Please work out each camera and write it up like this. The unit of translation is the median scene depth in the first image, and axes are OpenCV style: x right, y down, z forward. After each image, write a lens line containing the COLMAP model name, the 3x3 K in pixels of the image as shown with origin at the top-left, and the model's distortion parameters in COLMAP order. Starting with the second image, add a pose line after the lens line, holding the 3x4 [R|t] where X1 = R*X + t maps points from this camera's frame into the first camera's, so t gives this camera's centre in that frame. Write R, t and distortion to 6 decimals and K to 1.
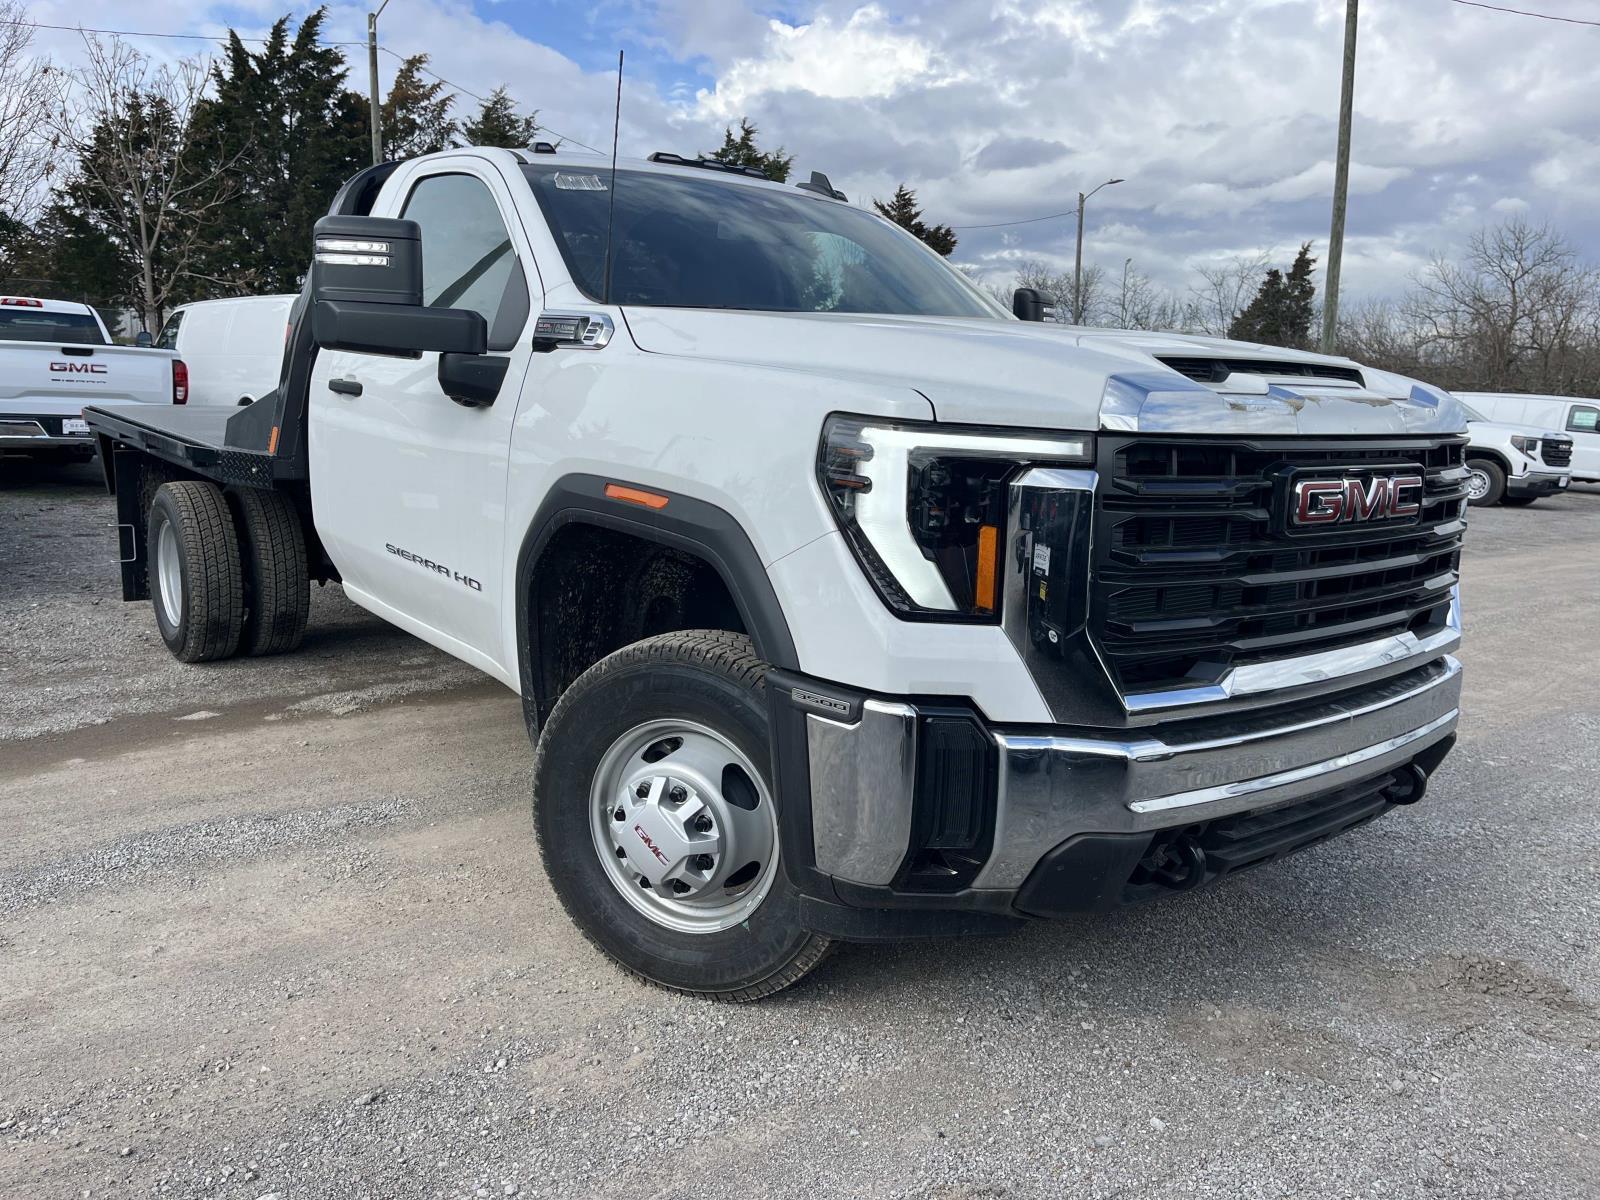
lens RADIAL K [[1094.1, 0, 816.1], [0, 1094.1, 651.1], [0, 0, 1]] dist [-0.000012, -0.001053]
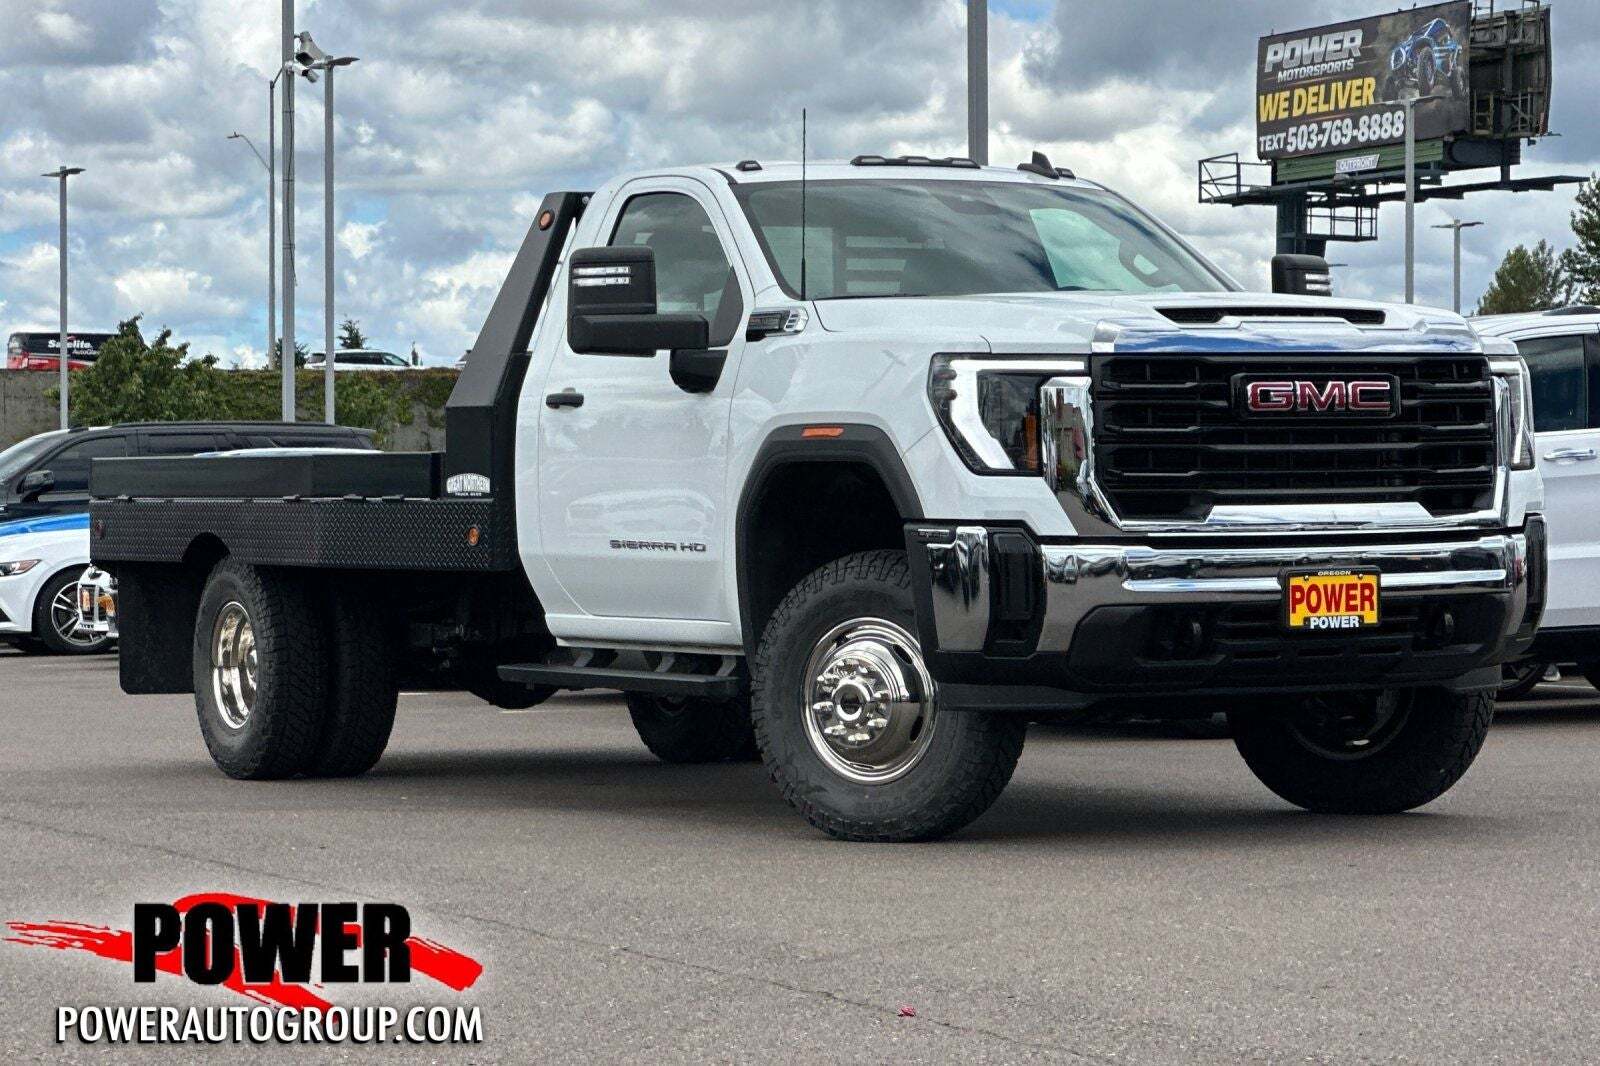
lens RADIAL K [[2385.6, 0, 800.0], [0, 2385.6, 533.0], [0, 0, 1]] dist [-0.141499, -0.012789]
pose [[0.977548, -0.048614, -0.205029, 0.502929], [0.004885, 0.977990, -0.208597, 0.735219], [0.210656, 0.202912, 0.956269, -2.237929]]
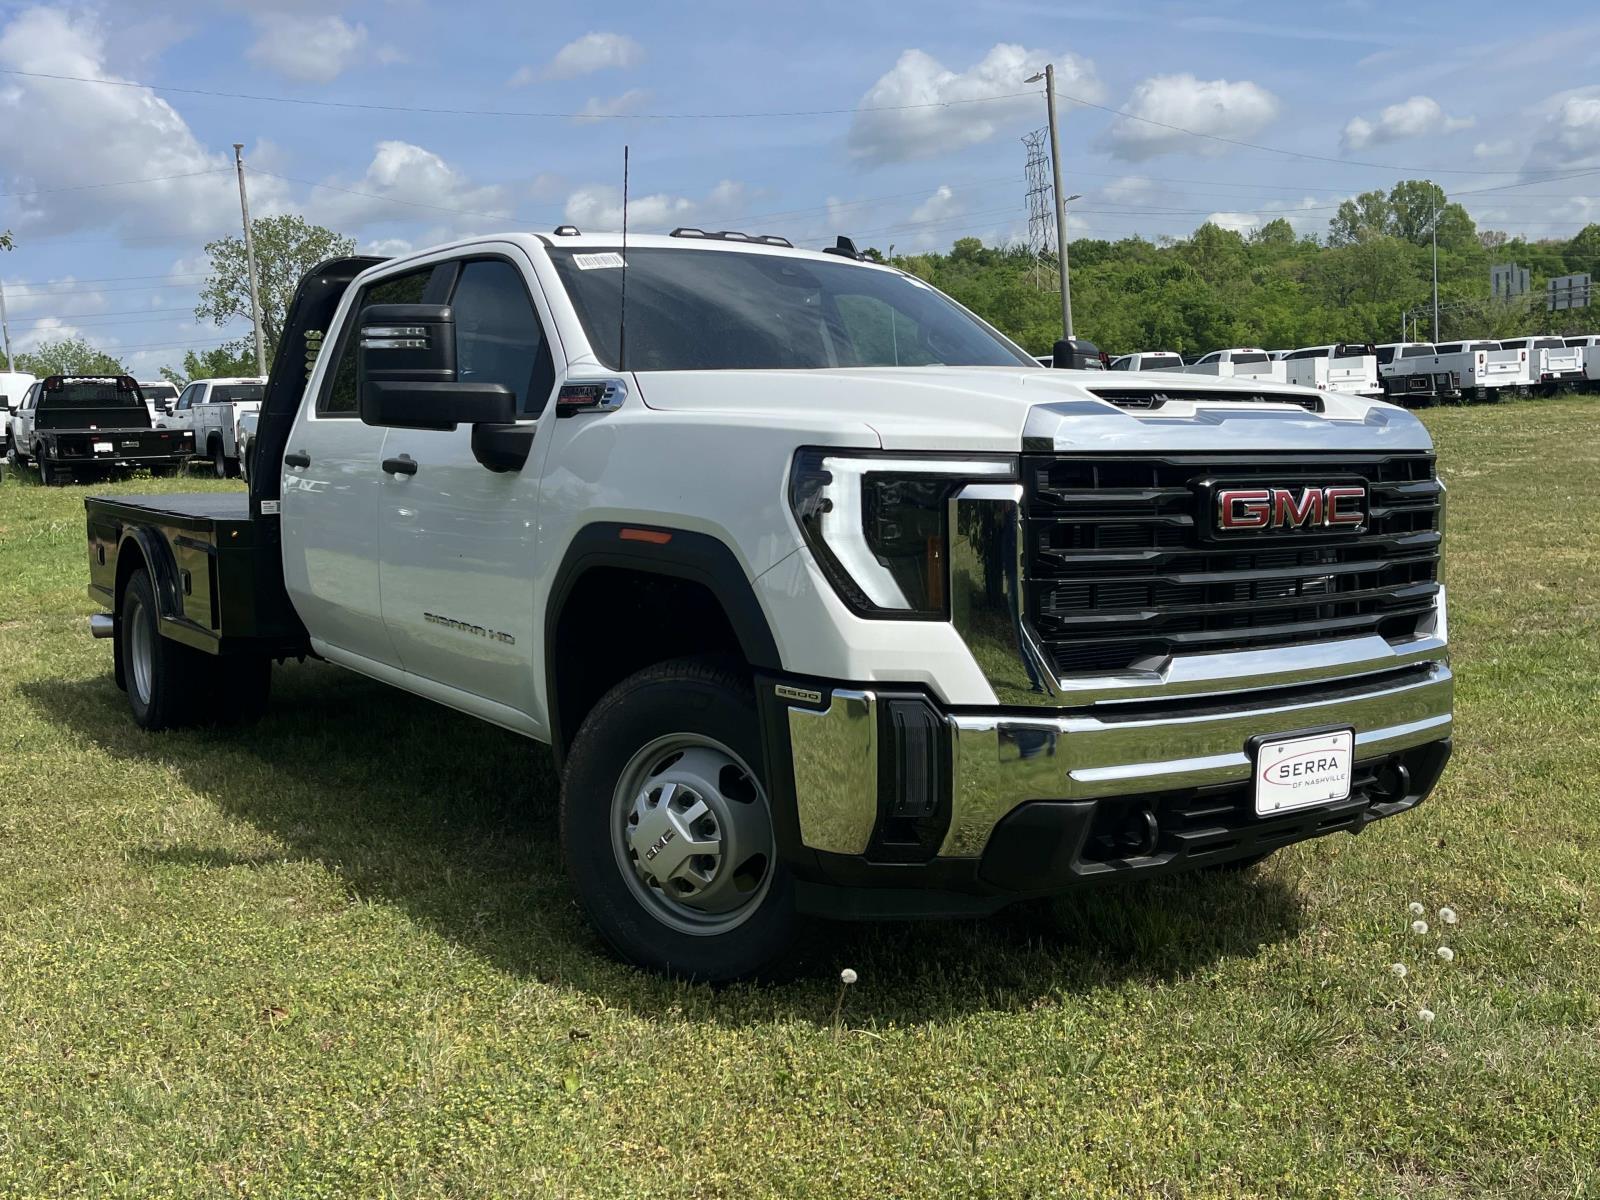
lens RADIAL K [[1313.5, 0, 768.2], [0, 1313.5, 600.4], [0, 0, 1]] dist [-0.001798, -0.000615]
pose [[0.994562, -0.031836, -0.099165, 0.111352], [0.018113, 0.990498, -0.136326, 0.133815], [0.102563, 0.133789, 0.985688, -0.367232]]
